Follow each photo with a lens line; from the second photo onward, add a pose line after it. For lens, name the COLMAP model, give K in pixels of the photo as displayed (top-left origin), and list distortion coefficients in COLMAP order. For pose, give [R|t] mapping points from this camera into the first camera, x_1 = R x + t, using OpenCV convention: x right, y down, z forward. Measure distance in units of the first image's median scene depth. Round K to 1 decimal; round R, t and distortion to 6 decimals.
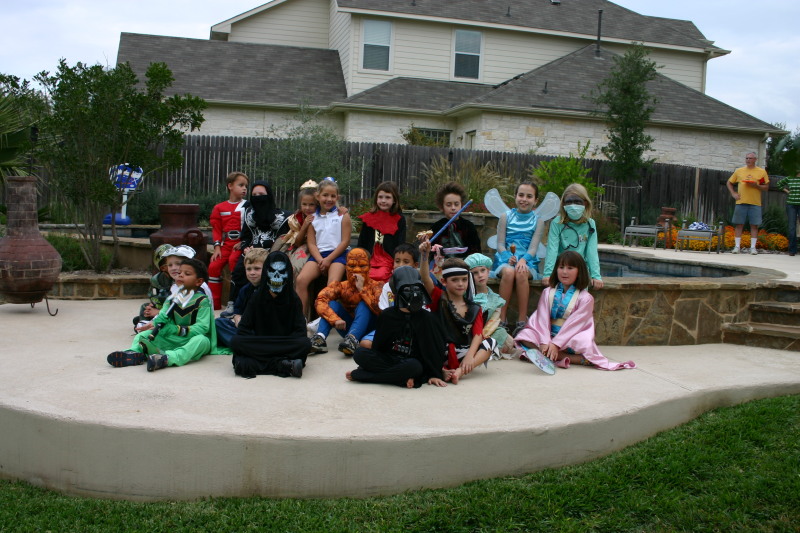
lens RADIAL K [[870.3, 0, 400.0], [0, 870.3, 266.5], [0, 0, 1]] dist [0.011657, 0.013548]
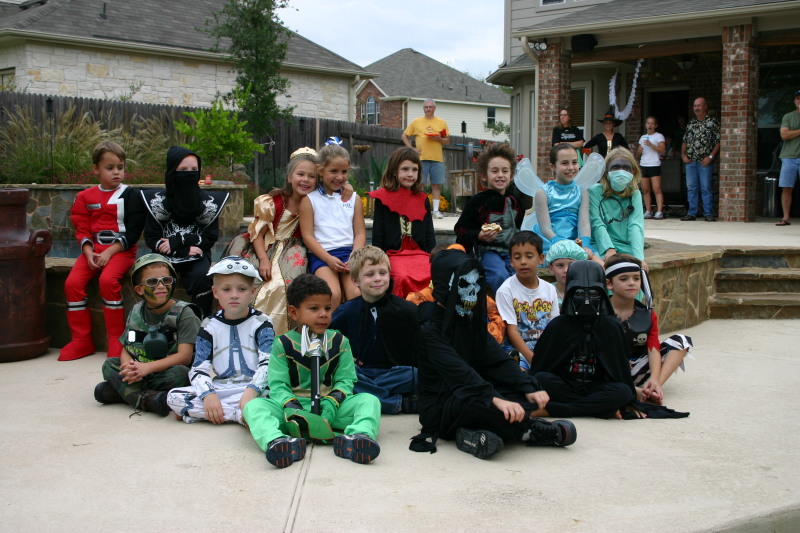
lens RADIAL K [[1118.7, 0, 400.0], [0, 1118.7, 266.5], [0, 0, 1]] dist [0.010893, 0.063396]
pose [[0.834272, -0.085389, 0.544701, -0.228063], [0.073691, 0.996340, 0.043324, -0.017337], [-0.546407, 0.003996, 0.837510, 0.095791]]
